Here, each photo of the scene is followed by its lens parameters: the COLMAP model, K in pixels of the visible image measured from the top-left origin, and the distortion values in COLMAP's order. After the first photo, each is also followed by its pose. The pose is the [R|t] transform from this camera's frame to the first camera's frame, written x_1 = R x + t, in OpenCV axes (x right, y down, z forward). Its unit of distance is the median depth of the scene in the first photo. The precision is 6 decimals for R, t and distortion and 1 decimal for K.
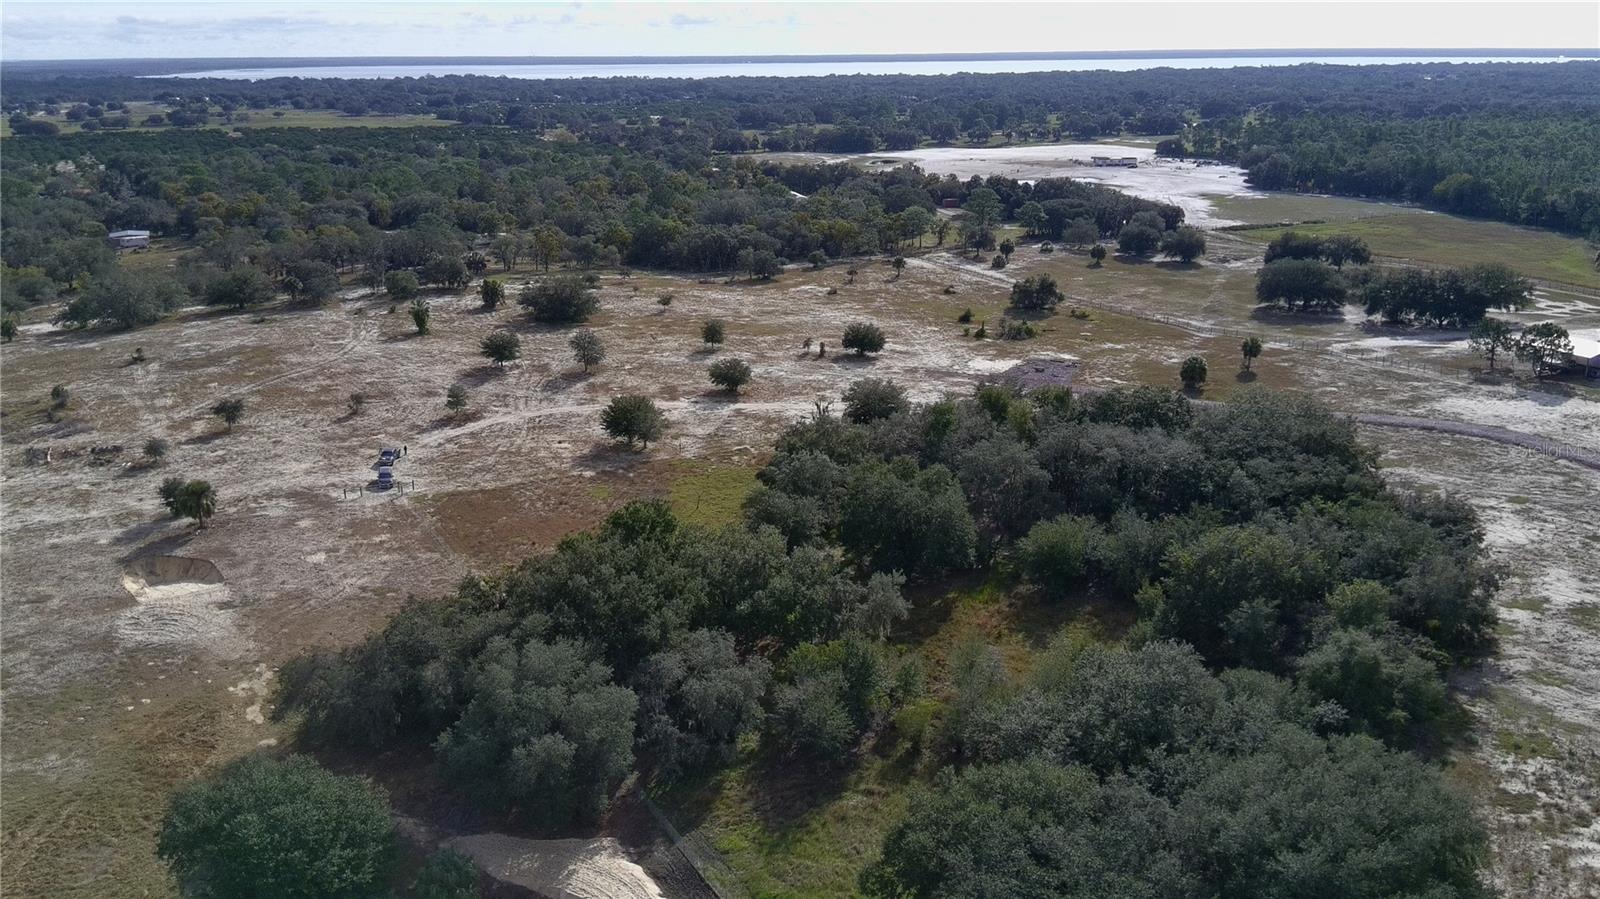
lens RADIAL K [[1324.2, 0, 792.3], [0, 1324.2, 442.8], [0, 0, 1]] dist [0.117689, -0.198185]
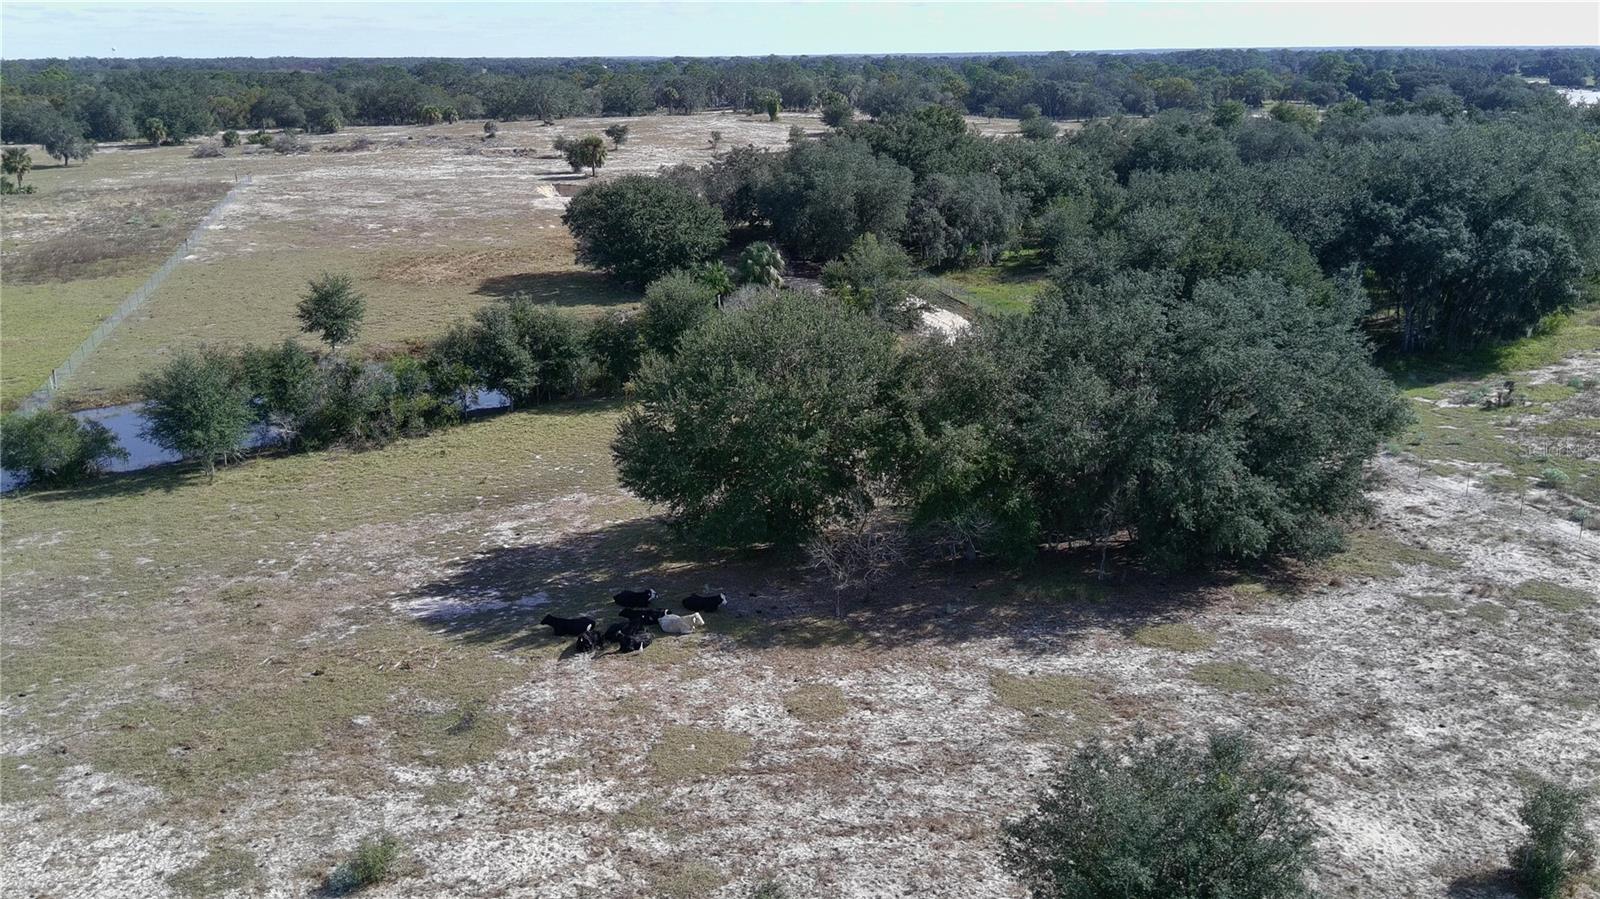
lens RADIAL K [[1330.2, 0, 794.2], [0, 1330.2, 446.6], [0, 0, 1]] dist [0.100230, -0.195083]
pose [[0.965983, 0.074179, -0.247740, 0.089859], [-0.073880, 0.997212, 0.010516, 0.378942], [0.247829, 0.008144, 0.968770, -0.209487]]
